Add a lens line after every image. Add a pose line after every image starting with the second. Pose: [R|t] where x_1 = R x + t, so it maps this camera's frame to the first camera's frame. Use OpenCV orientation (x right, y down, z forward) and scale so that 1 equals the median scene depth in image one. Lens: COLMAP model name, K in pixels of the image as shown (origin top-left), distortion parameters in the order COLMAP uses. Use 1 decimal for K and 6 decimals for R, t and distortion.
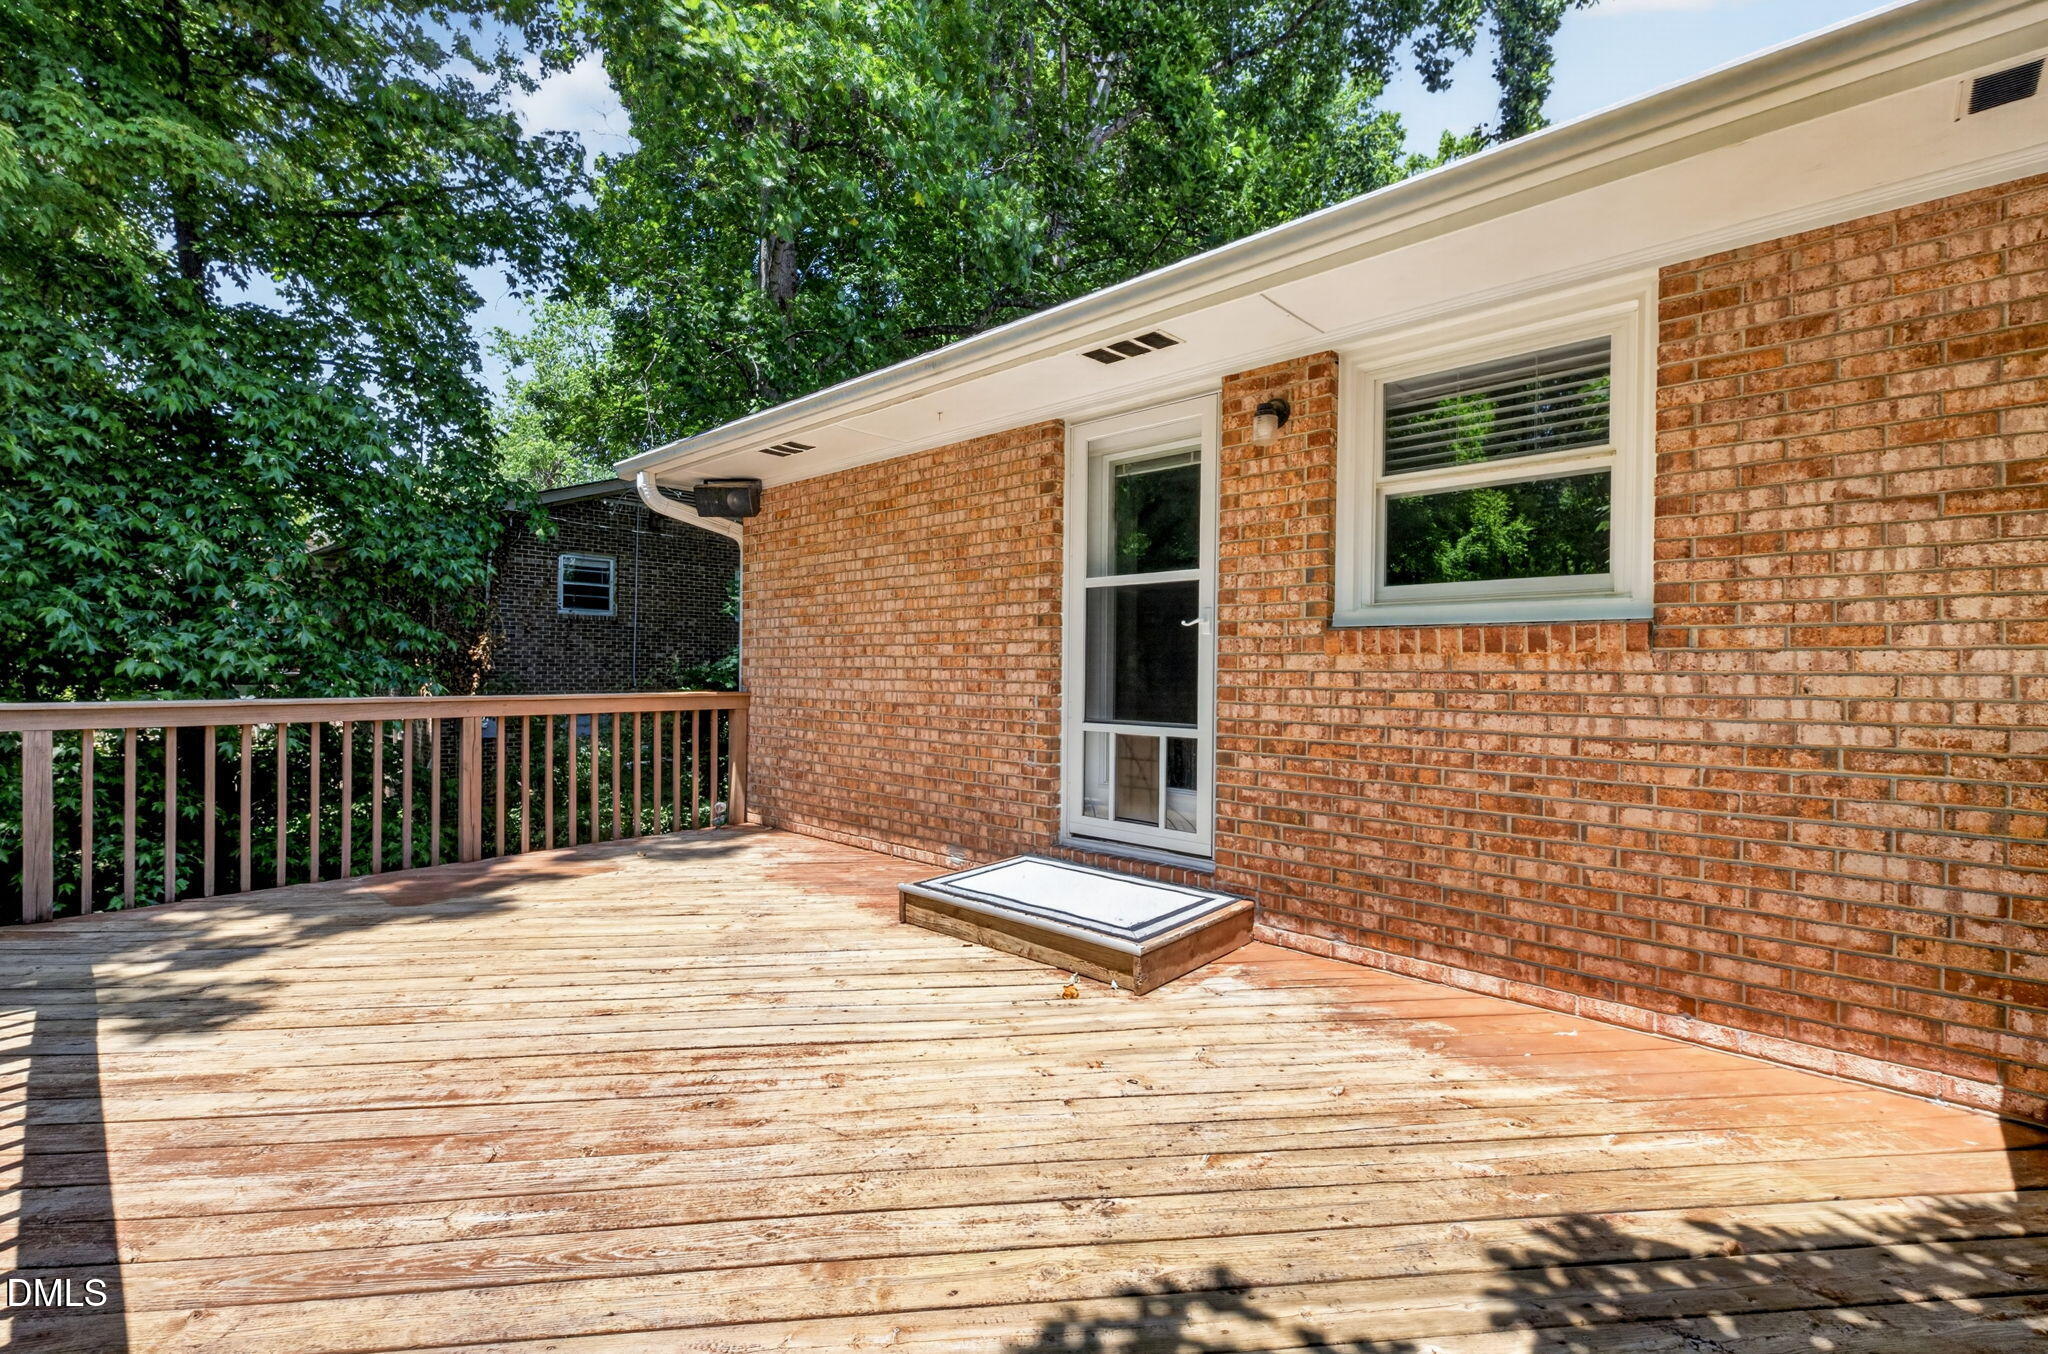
lens RADIAL K [[897.7, 0, 1020.7], [0, 897.7, 691.3], [0, 0, 1]] dist [0.002851, -0.000079]
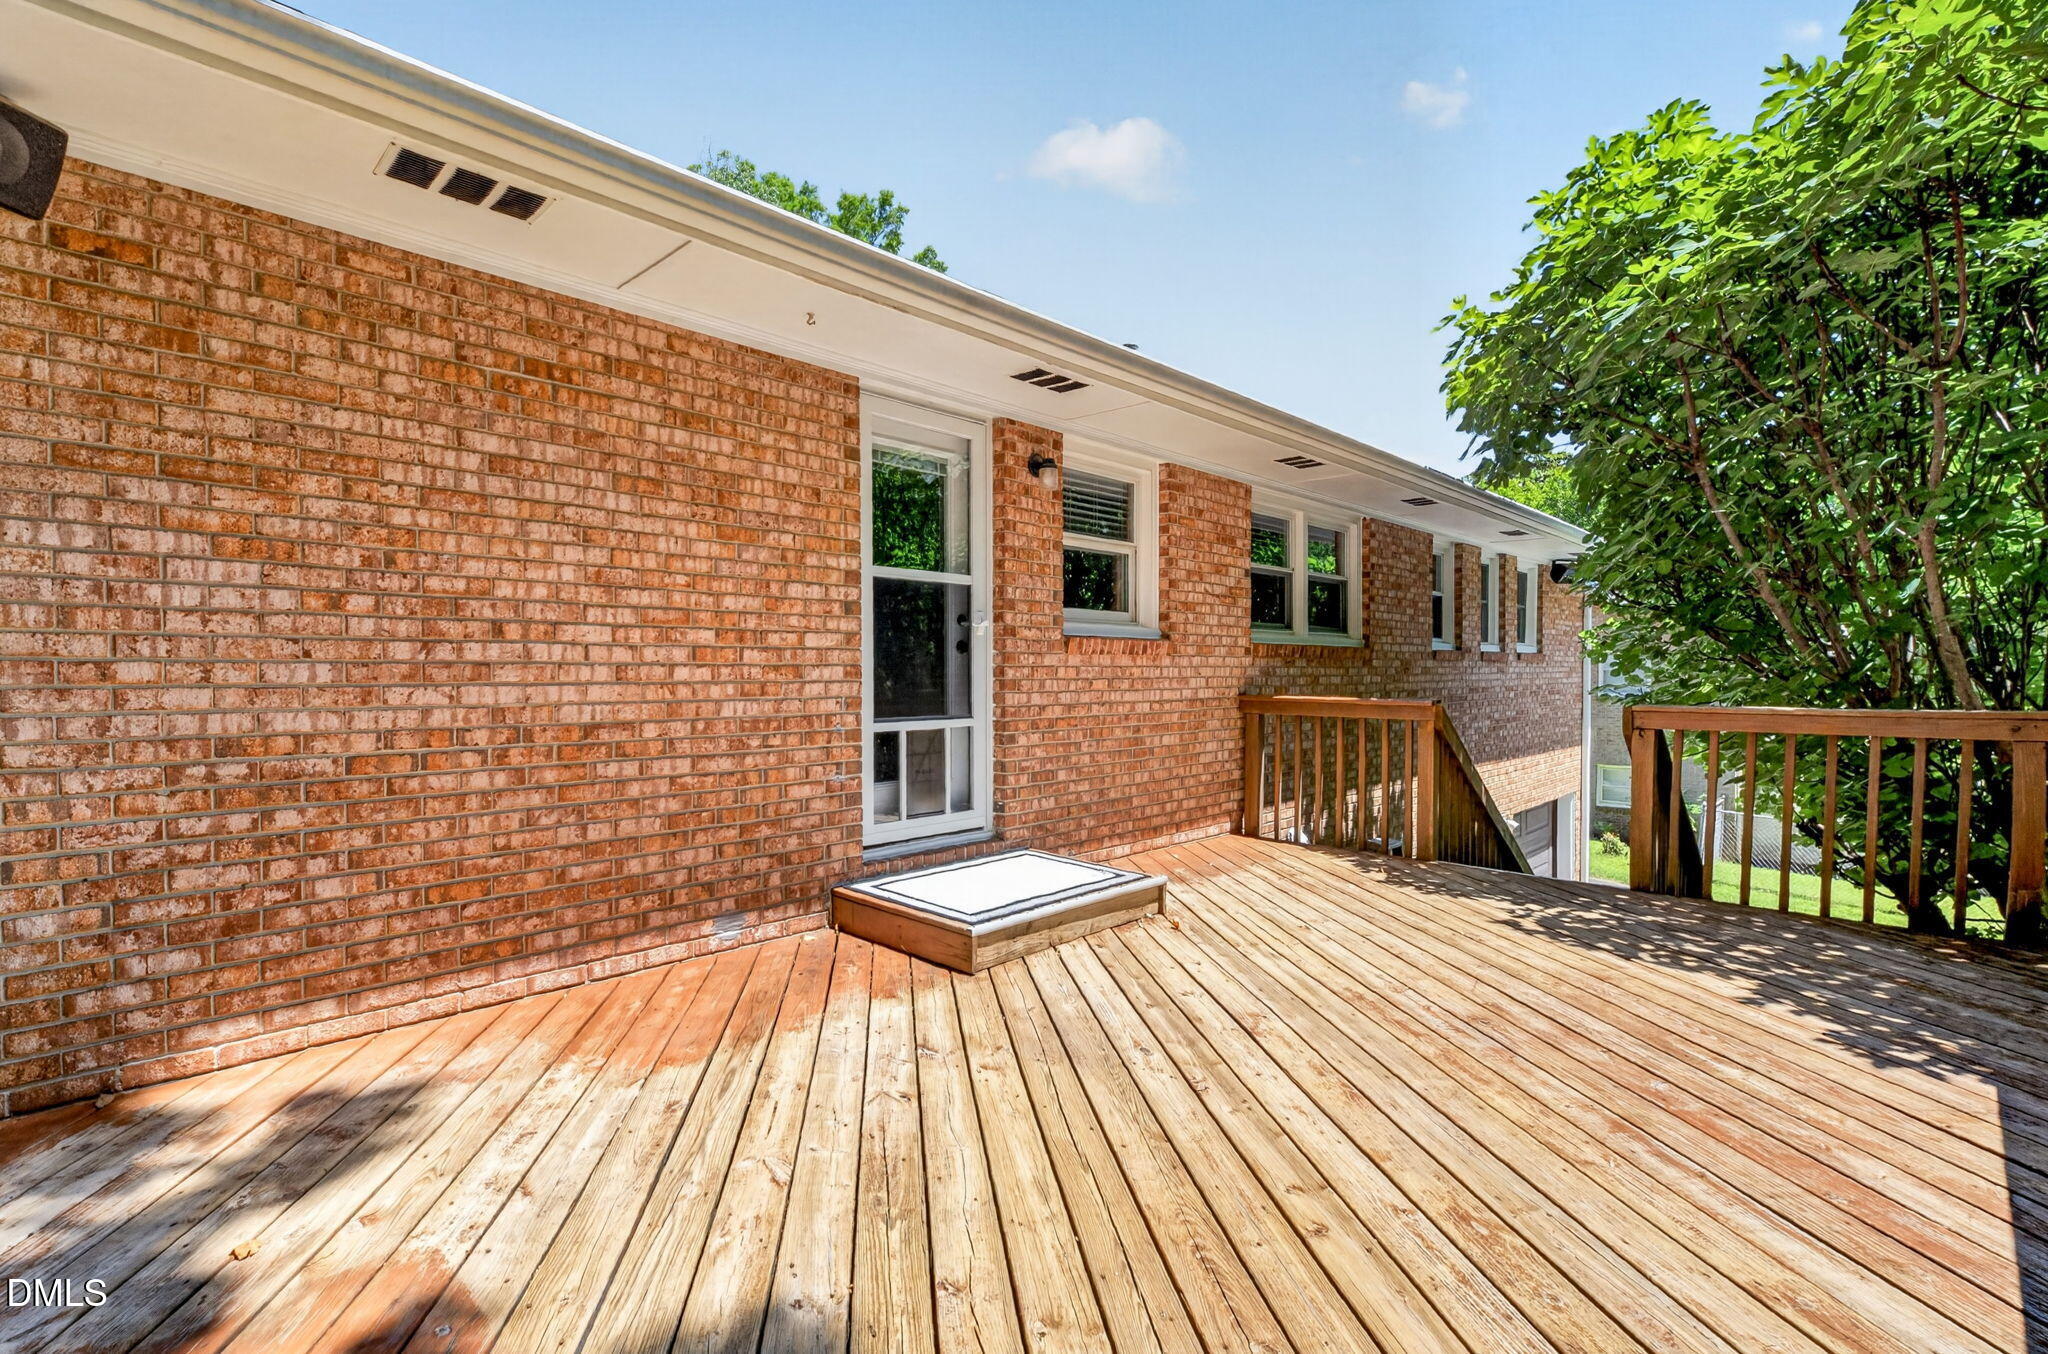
lens RADIAL K [[918.8, 0, 985.0], [0, 918.8, 677.0], [0, 0, 1]] dist [0.004960, 0.000156]
pose [[0.039120, -0.035438, 0.998606, -0.820937], [0.002602, 0.999371, 0.035363, -0.042770], [-0.999231, 0.001215, 0.039188, 0.809019]]
